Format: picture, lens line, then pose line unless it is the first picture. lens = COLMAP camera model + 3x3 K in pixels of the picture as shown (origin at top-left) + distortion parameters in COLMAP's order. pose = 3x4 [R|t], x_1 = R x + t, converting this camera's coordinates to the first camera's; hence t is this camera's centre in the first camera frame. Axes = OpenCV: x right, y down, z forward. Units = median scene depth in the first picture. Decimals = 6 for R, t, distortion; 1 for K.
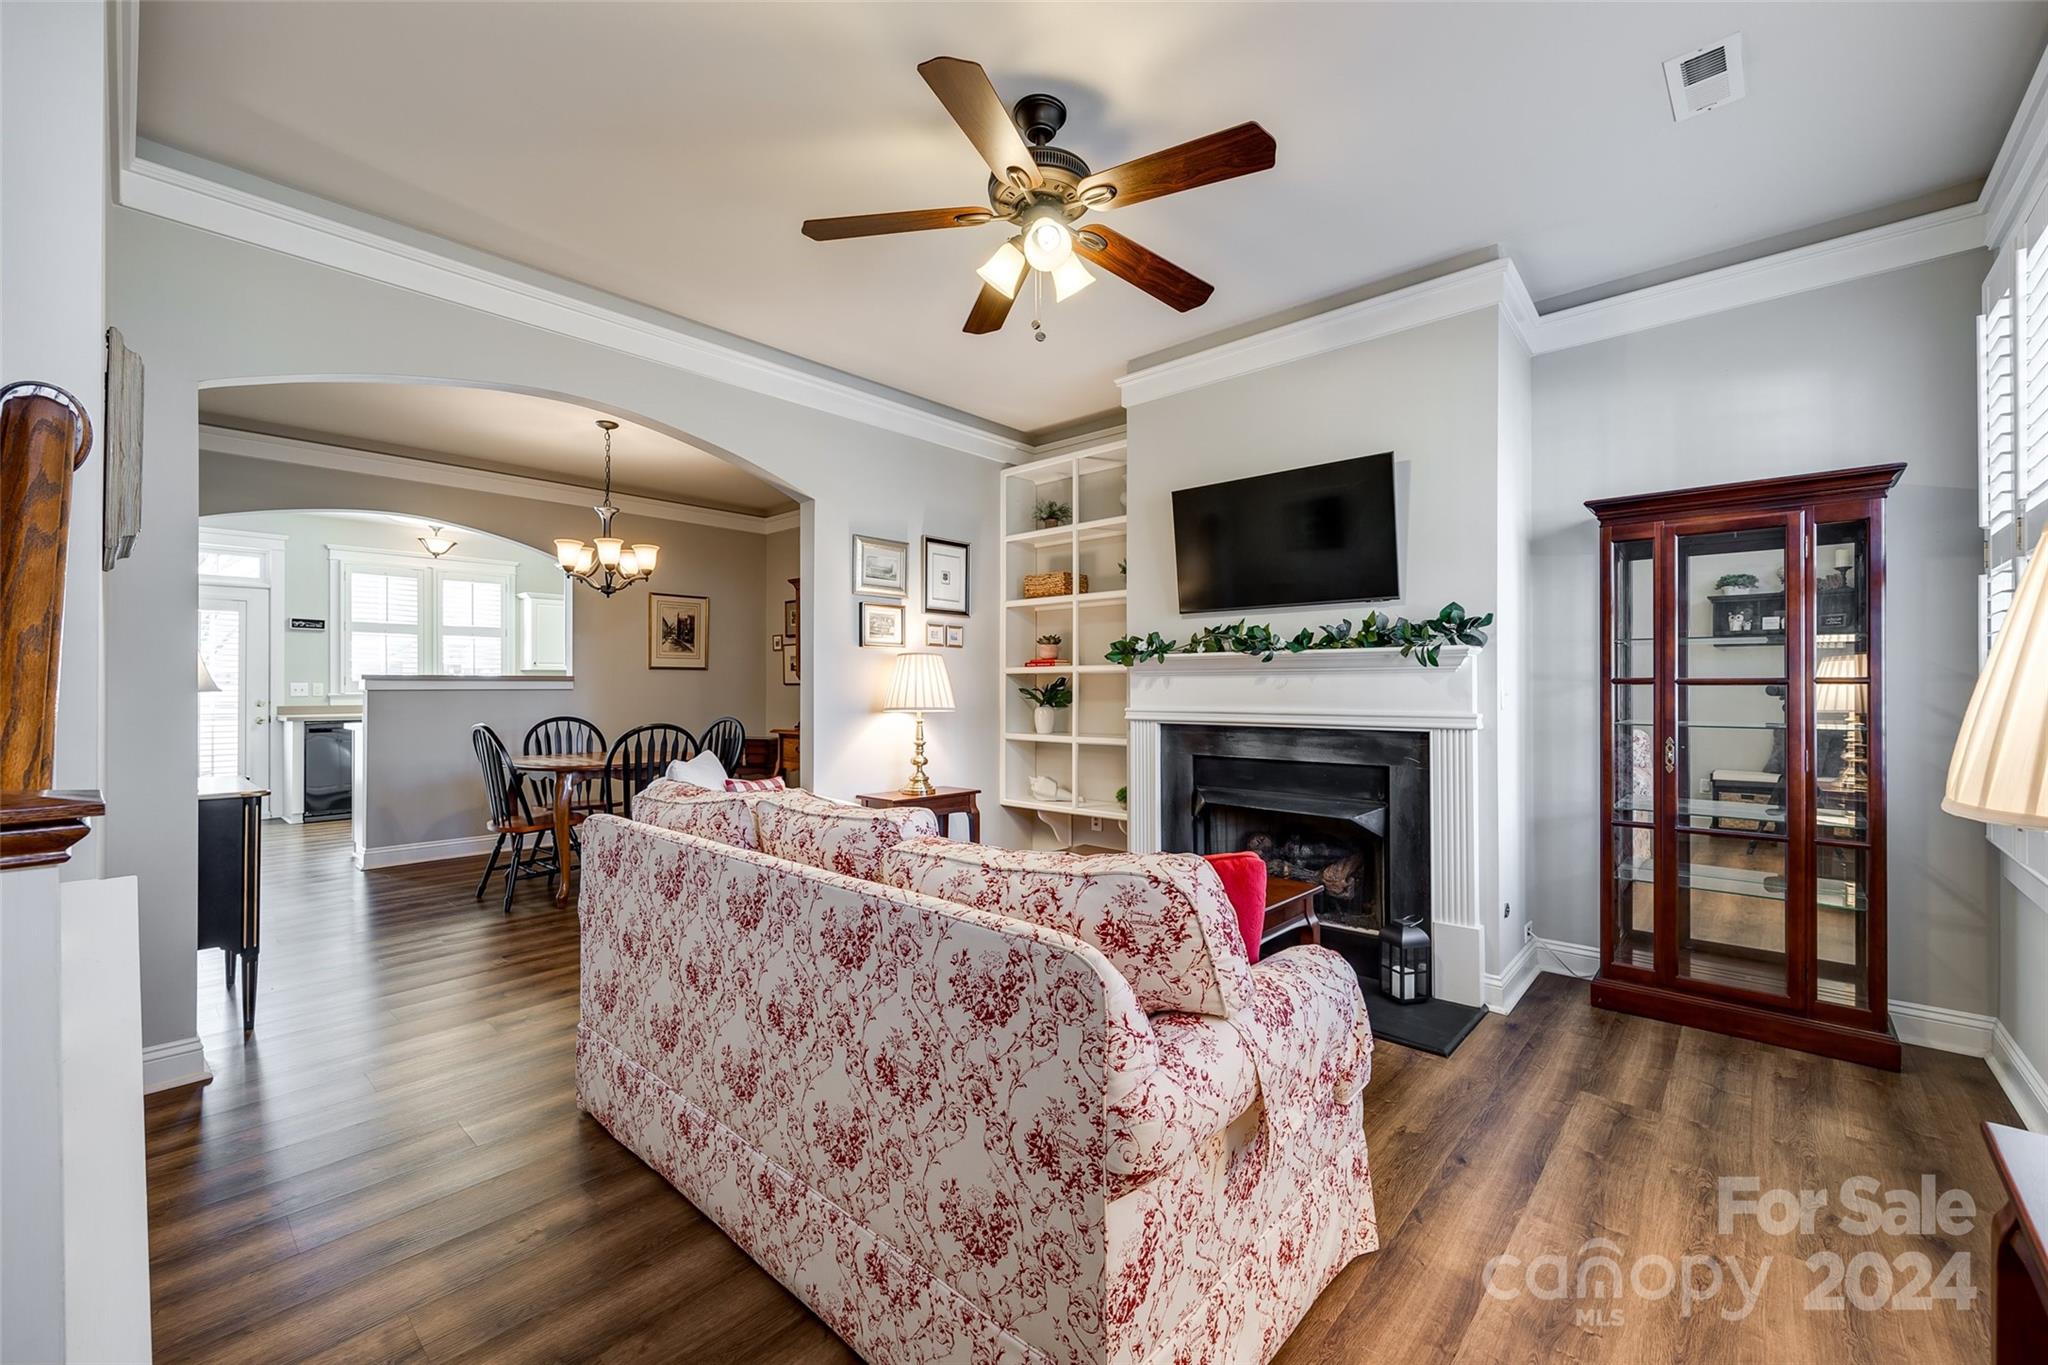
lens RADIAL K [[827.0, 0, 1022.7], [0, 827.0, 683.6], [0, 0, 1]] dist [0.001129, 0.000012]
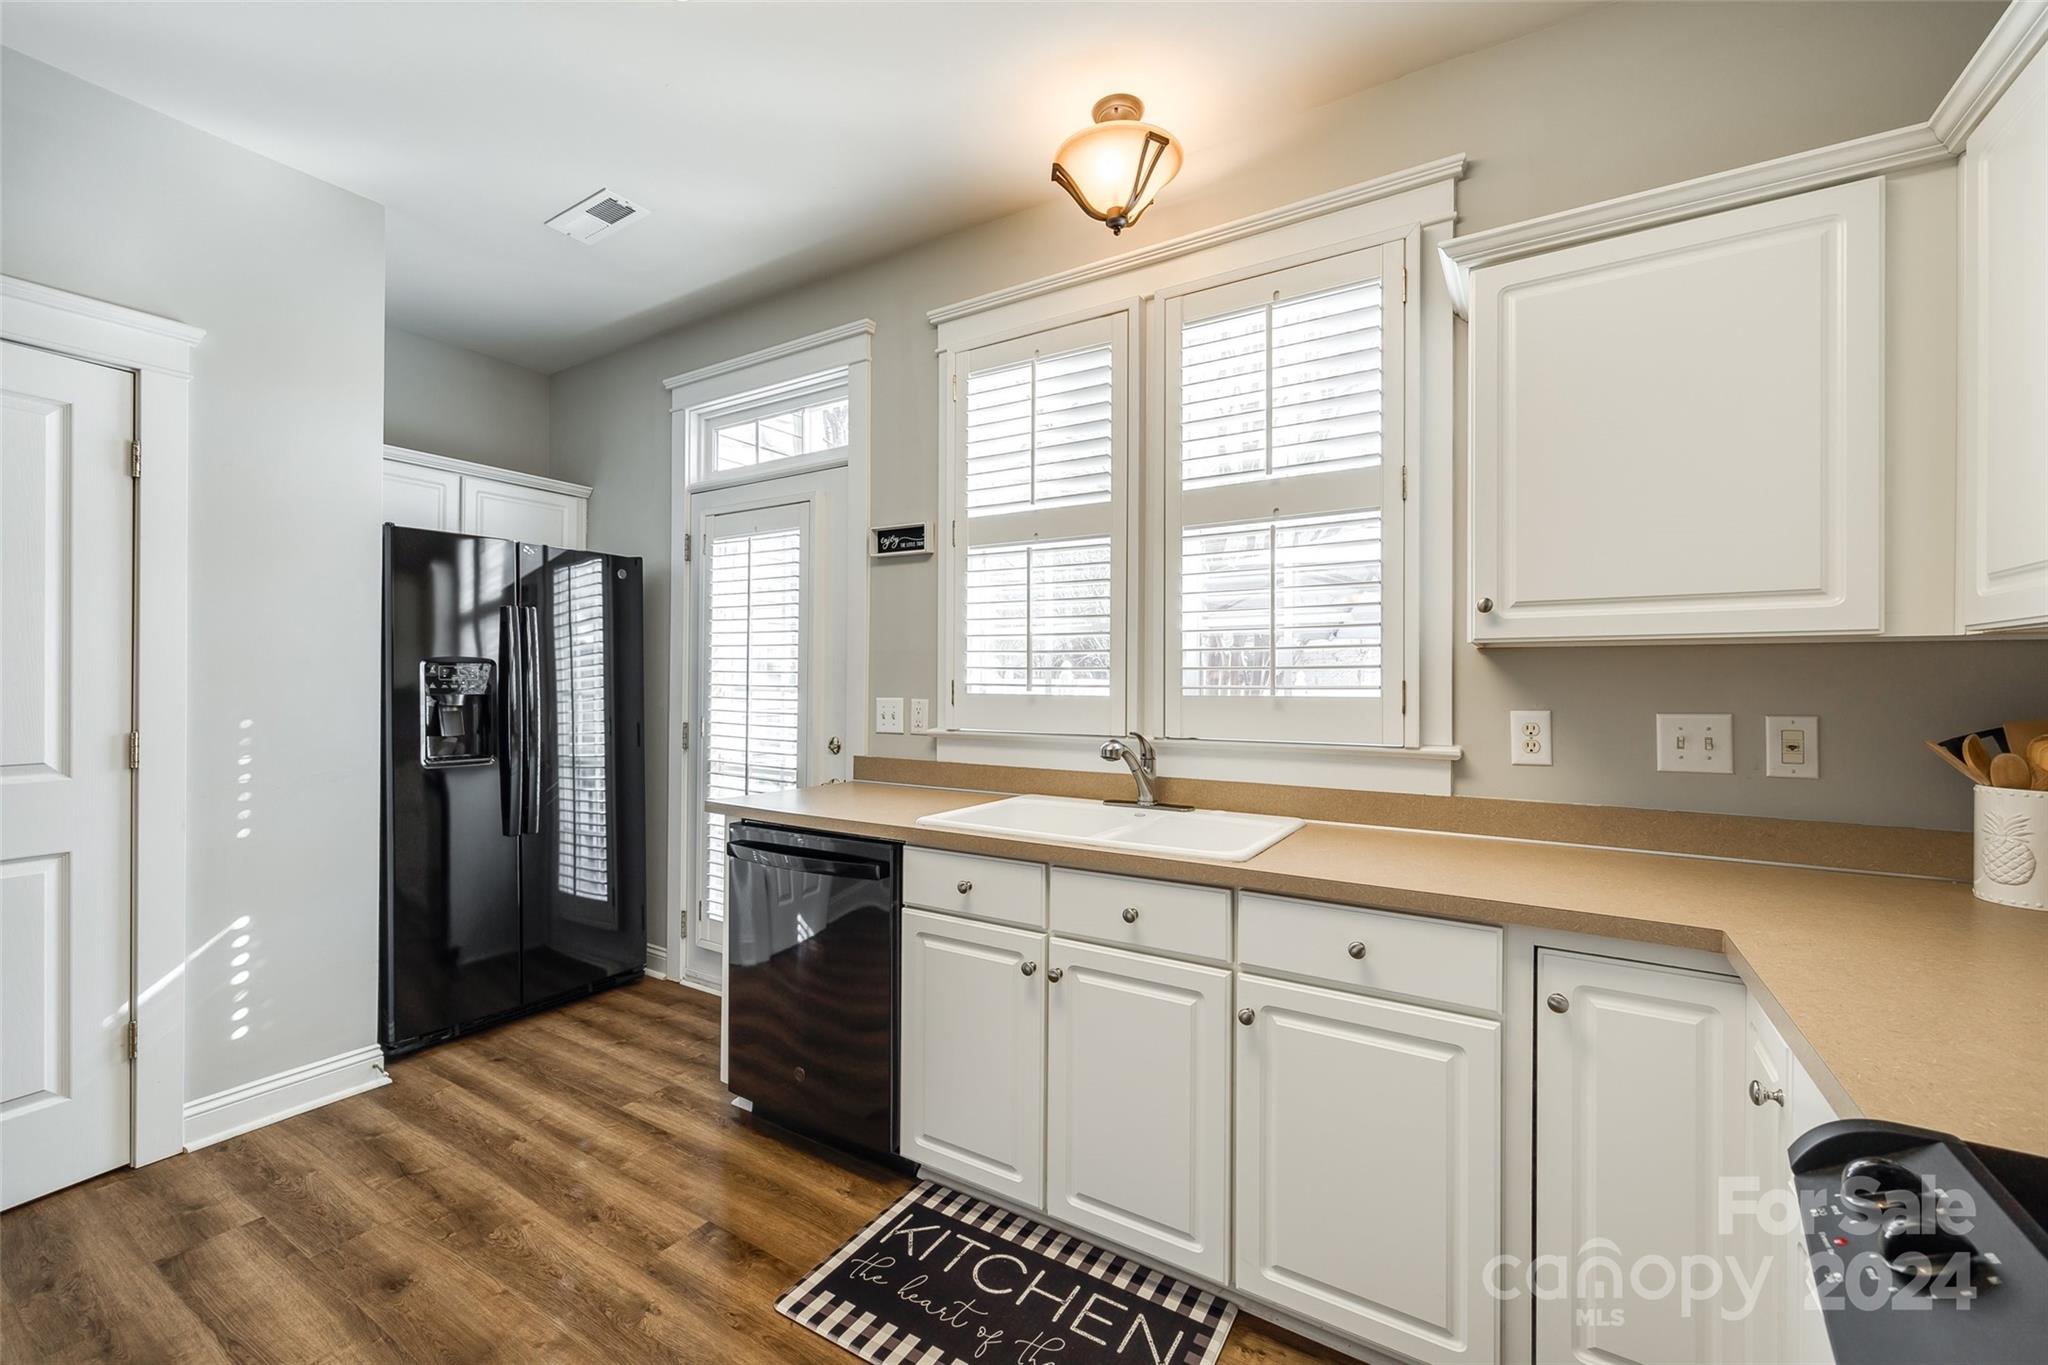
lens RADIAL K [[827.0, 0, 1026.6], [0, 827.0, 680.9], [0, 0, 1]] dist [0.001129, 0.000012]
pose [[0.186178, 0.001442, -0.982515, -0.499669], [-0.002565, 0.999996, 0.000981, -0.009433], [0.982513, 0.002337, 0.186181, 1.016355]]
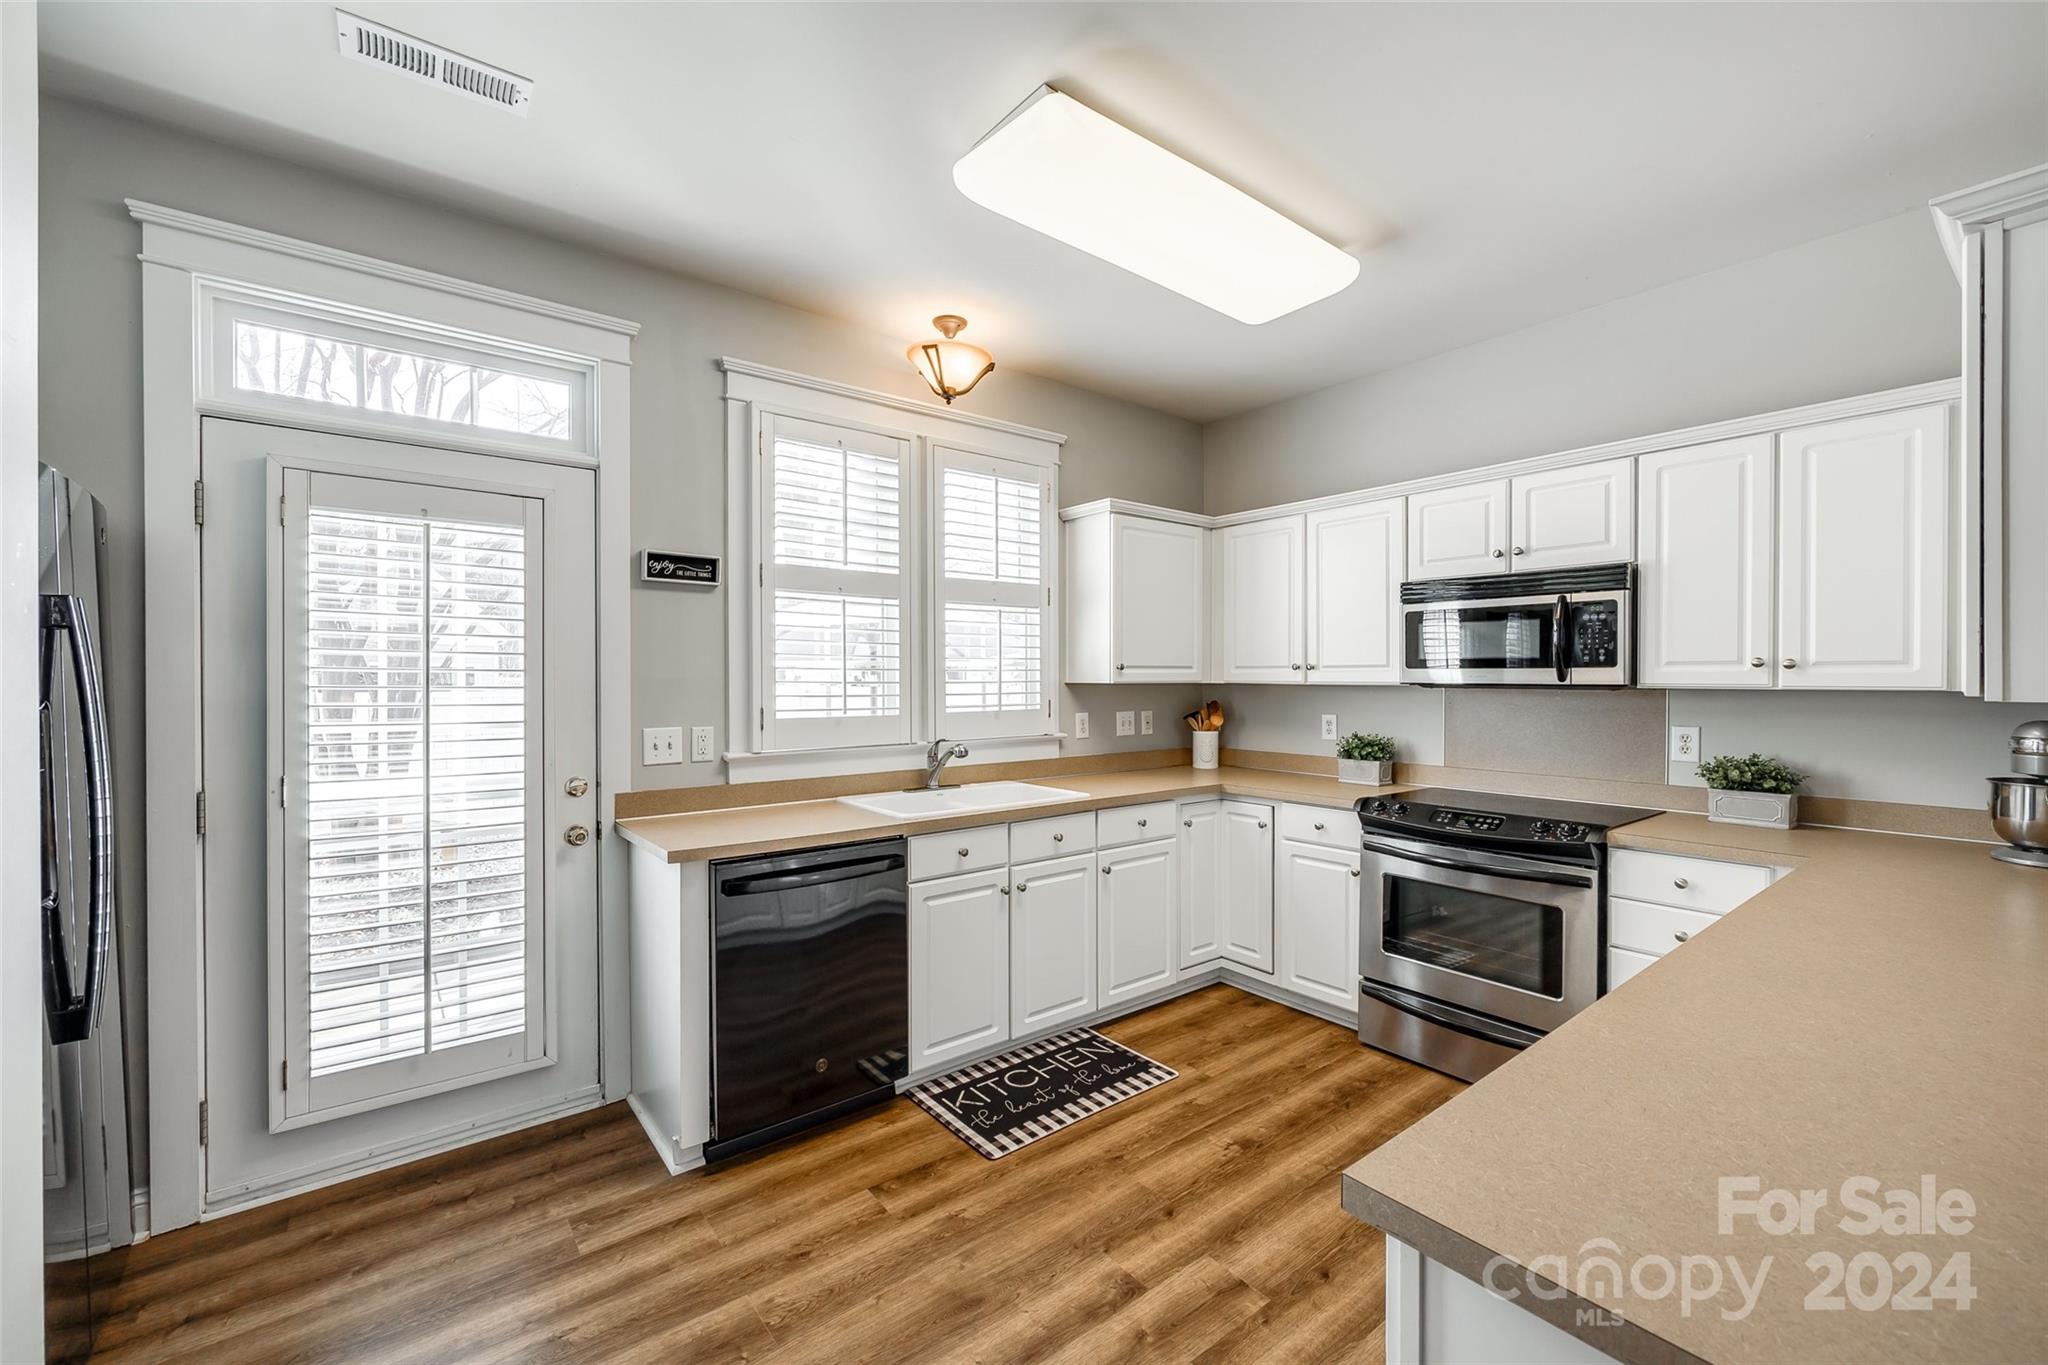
lens RADIAL K [[827.0, 0, 1022.0], [0, 827.0, 683.9], [0, 0, 1]] dist [0.001129, 0.000012]
pose [[0.986291, 0.000628, -0.165014, -0.671670], [0.001071, 0.999947, 0.010211, -0.024606], [0.165012, -0.010248, 0.986238, 0.678742]]
